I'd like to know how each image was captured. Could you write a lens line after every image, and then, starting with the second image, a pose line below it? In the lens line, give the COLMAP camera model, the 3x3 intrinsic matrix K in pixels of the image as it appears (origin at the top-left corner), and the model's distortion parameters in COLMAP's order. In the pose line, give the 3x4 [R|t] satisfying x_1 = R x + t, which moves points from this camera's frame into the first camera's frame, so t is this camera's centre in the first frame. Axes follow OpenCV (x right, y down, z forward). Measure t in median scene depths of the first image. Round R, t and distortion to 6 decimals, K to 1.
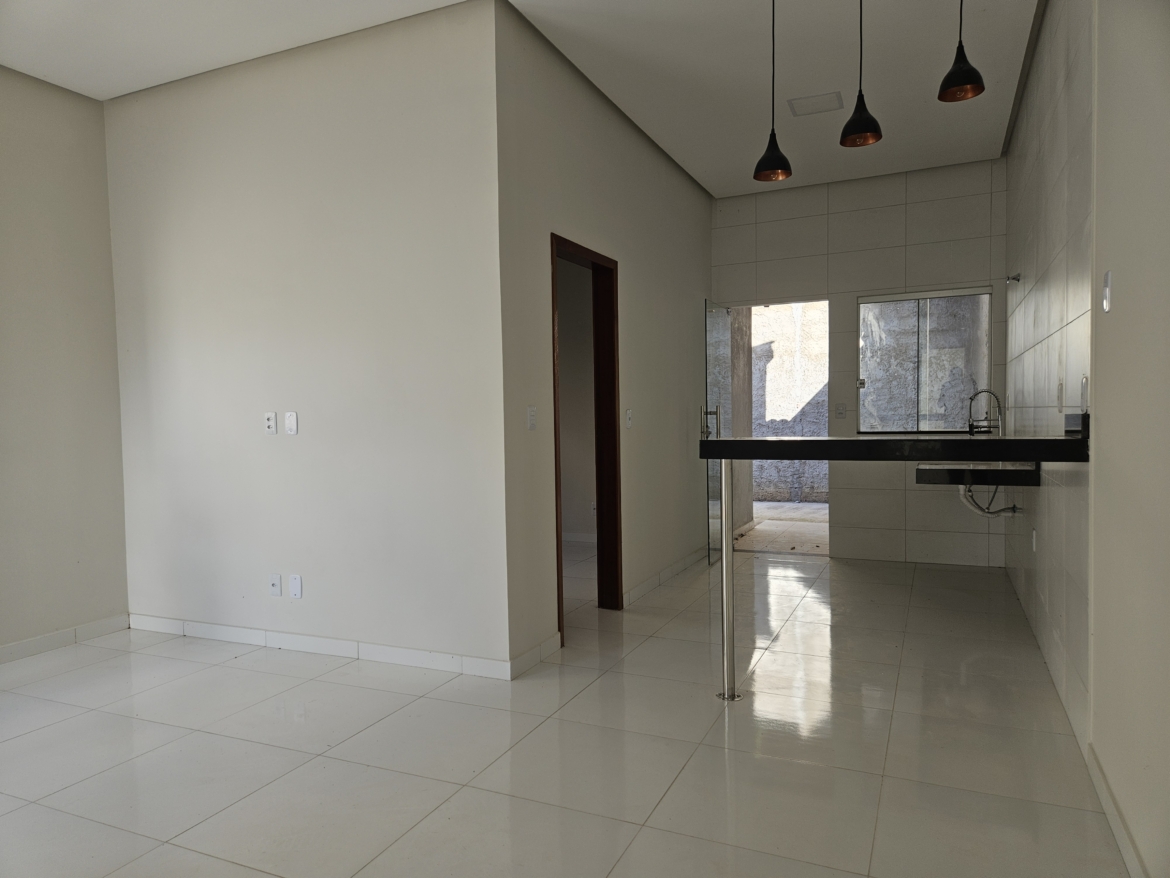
lens RADIAL K [[779.0, 0, 569.1], [0, 779.0, 449.7], [0, 0, 1]] dist [0.068562, -0.061897]
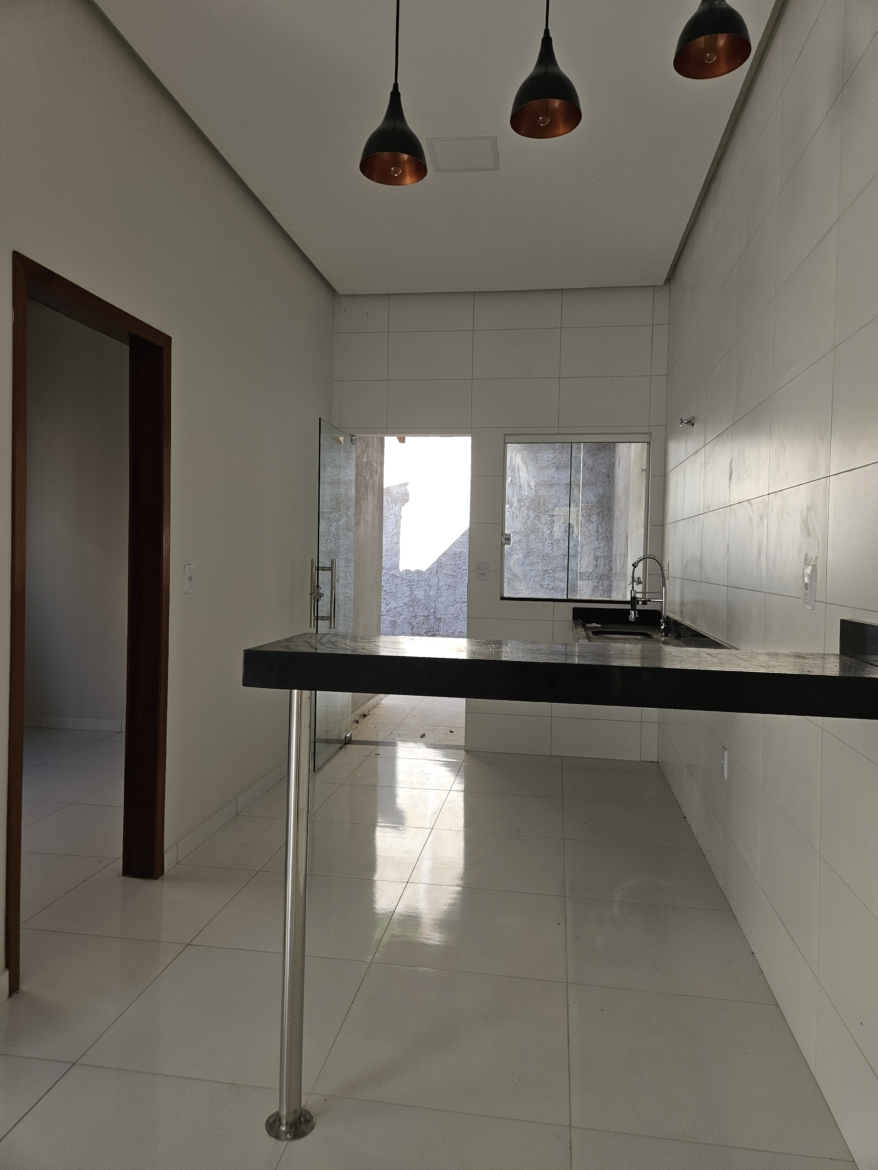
lens RADIAL K [[779.0, 0, 437.6], [0, 779.0, 575.0], [0, 0, 1]] dist [0.068562, -0.061897]
pose [[0.958341, 0.031986, 0.283831, 0.067943], [-0.027034, 0.999407, -0.021348, -0.025975], [-0.284346, 0.012785, 0.958637, 0.225710]]
